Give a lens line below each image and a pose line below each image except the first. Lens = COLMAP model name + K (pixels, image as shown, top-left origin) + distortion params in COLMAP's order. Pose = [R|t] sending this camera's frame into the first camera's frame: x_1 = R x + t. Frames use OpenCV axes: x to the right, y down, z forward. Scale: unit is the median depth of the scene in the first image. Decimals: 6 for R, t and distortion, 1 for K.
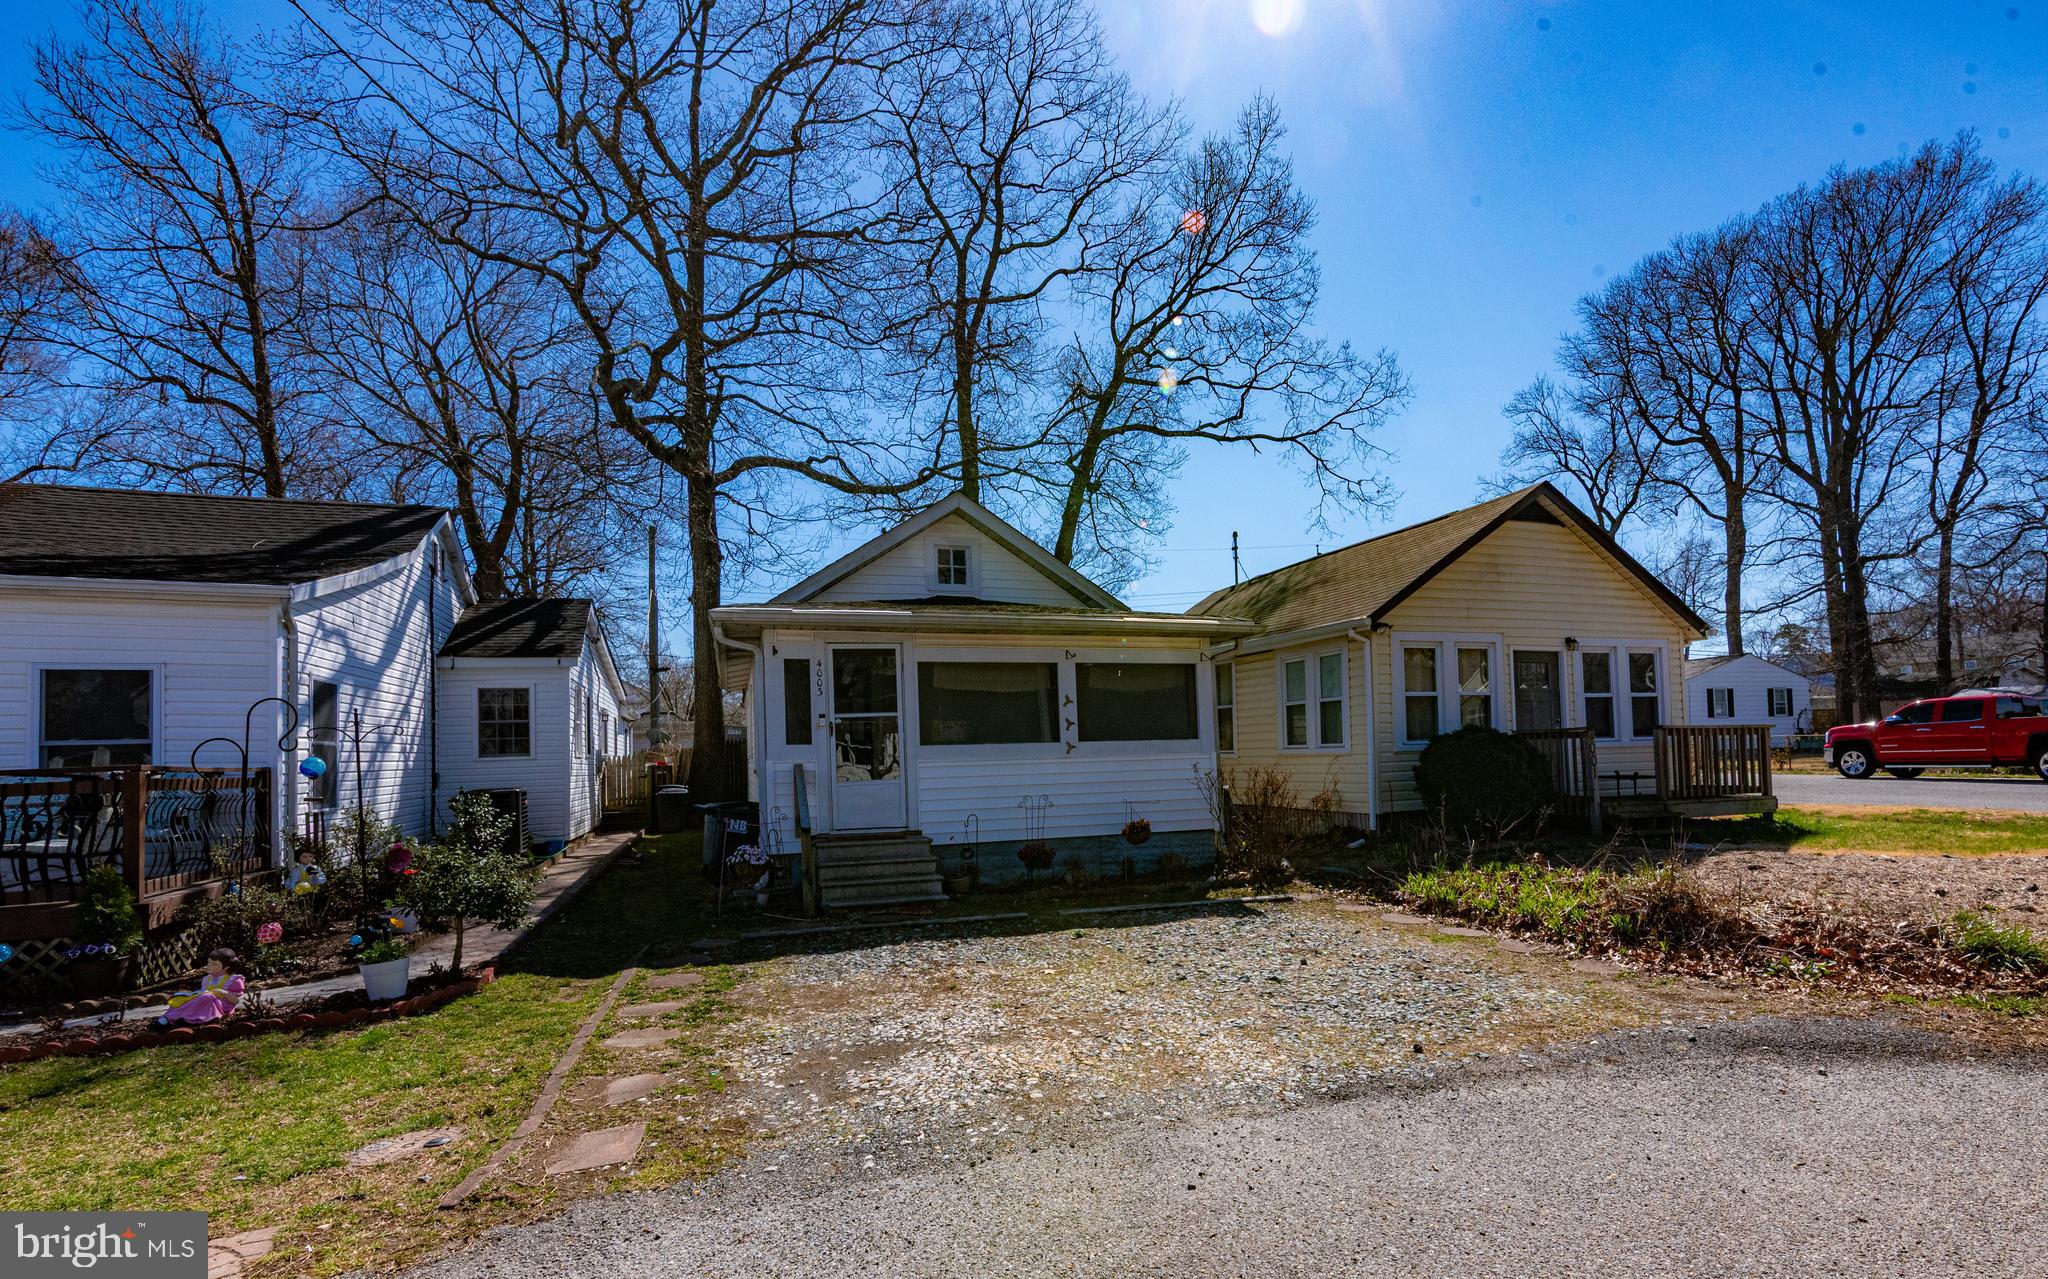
lens RADIAL K [[996.5, 0, 1107.7], [0, 996.5, 726.1], [0, 0, 1]] dist [0.001059, -0.000157]
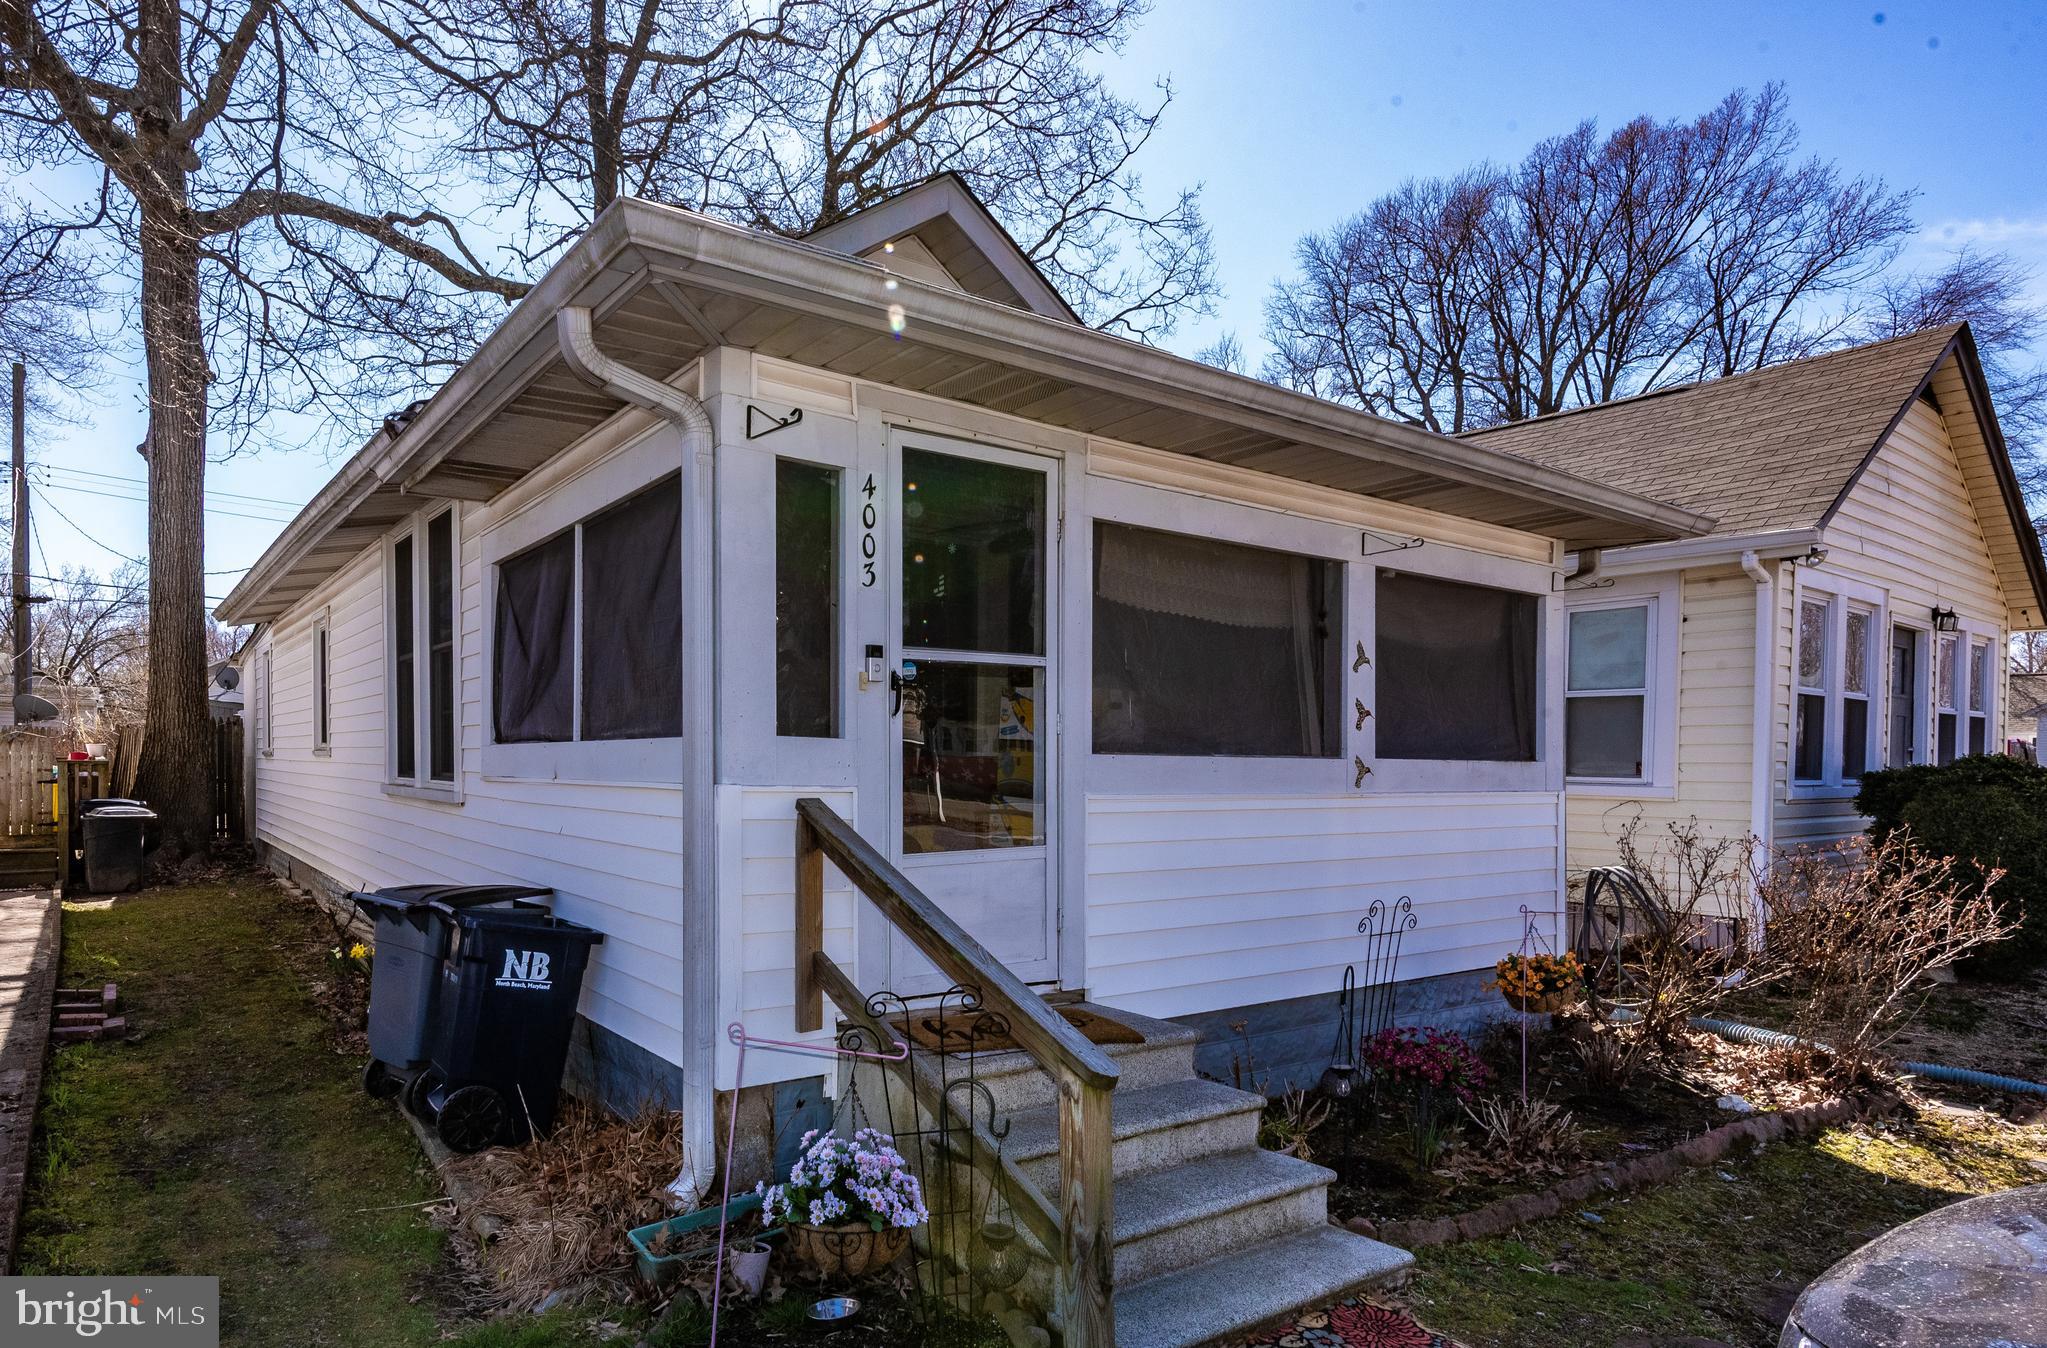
lens RADIAL K [[1157.1, 0, 901.8], [0, 1157.1, 791.4], [0, 0, 1]] dist [0.007187, 0.000159]
pose [[0.969942, 0.033439, 0.241028, -0.280707], [-0.045502, 0.997966, 0.044655, 0.013890], [-0.239045, -0.054280, 0.969490, 0.487940]]
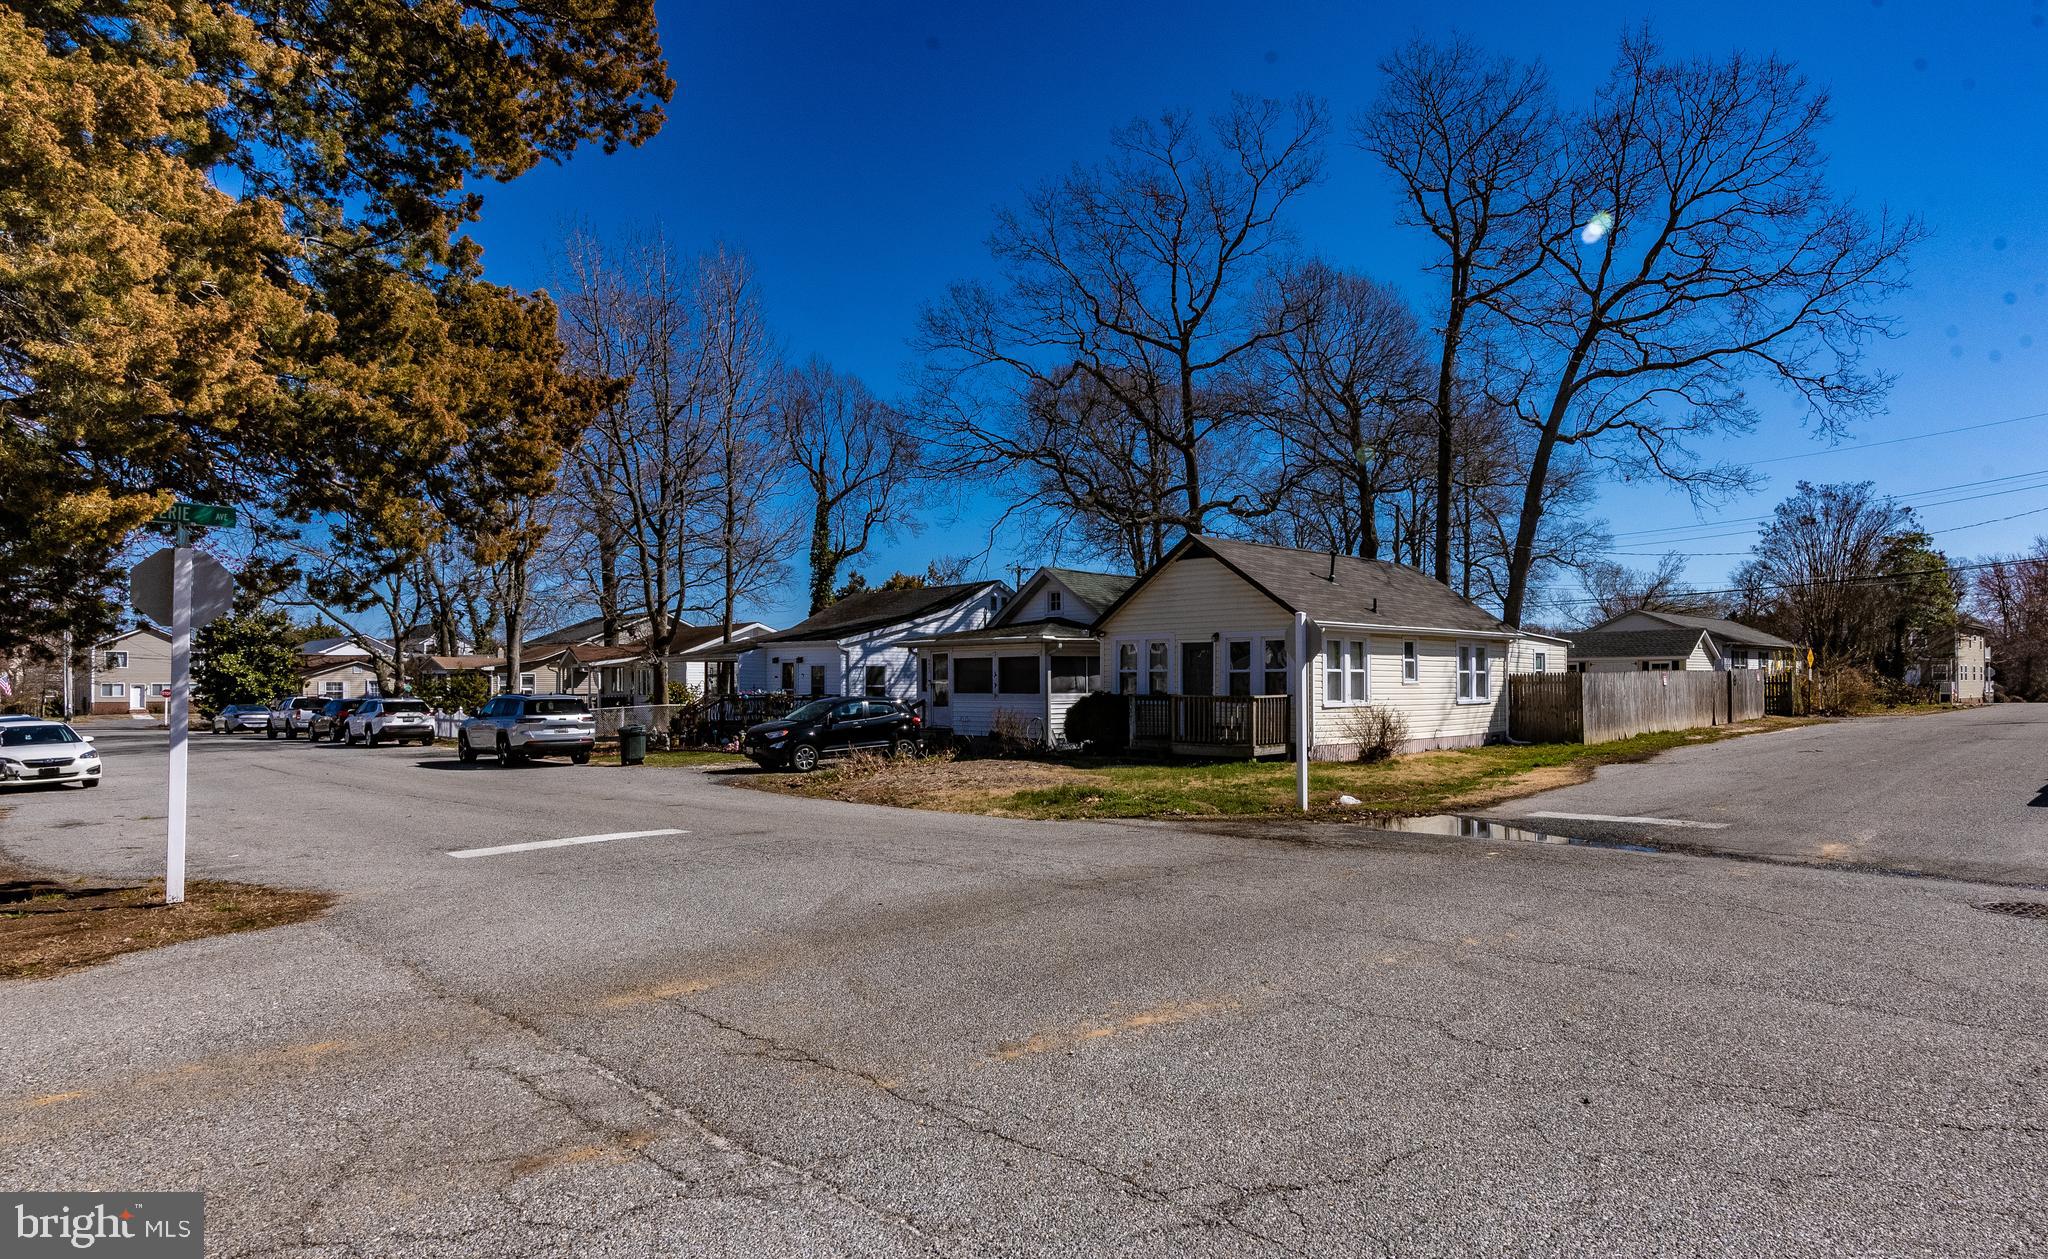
lens RADIAL K [[1070.0, 0, 1111.2], [0, 1070.0, 655.4], [0, 0, 1]] dist [0.002022, -0.001088]
pose [[0.439692, 0.002142, -0.898146, 1.829494], [0.014127, 0.999857, 0.009301, -0.072295], [0.898038, -0.016778, 0.439599, 0.163814]]
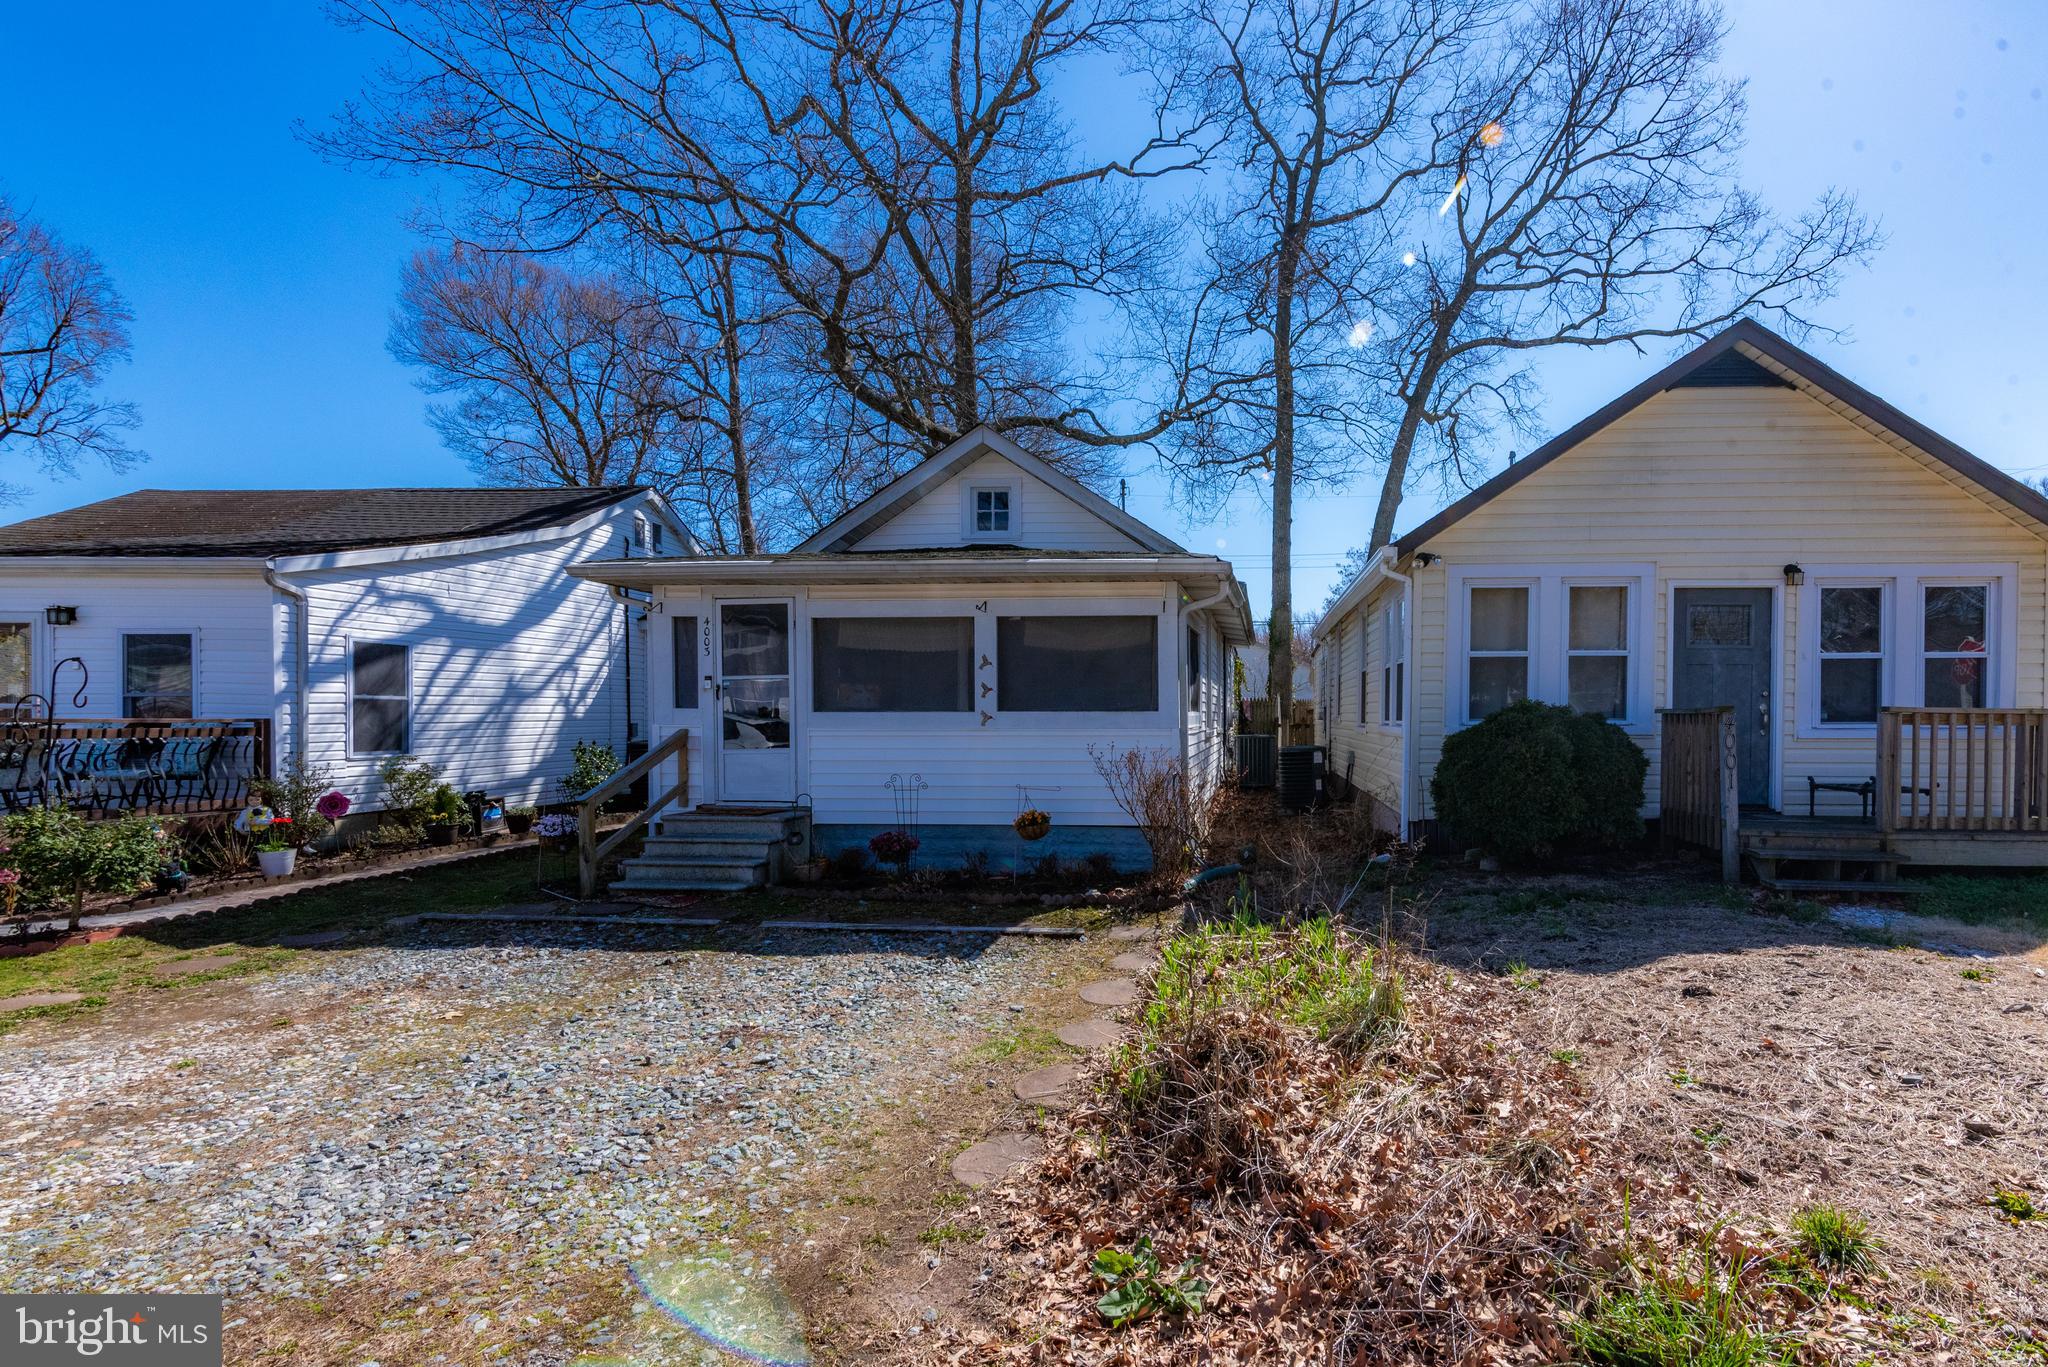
lens RADIAL K [[983.0, 0, 1201.3], [0, 983.0, 720.0], [0, 0, 1]] dist [0.012761, -0.000395]
pose [[0.908616, 0.028180, -0.416680, 0.390495], [-0.013838, 0.999205, 0.037400, -0.008679], [0.417403, -0.028217, 0.908283, 0.277097]]
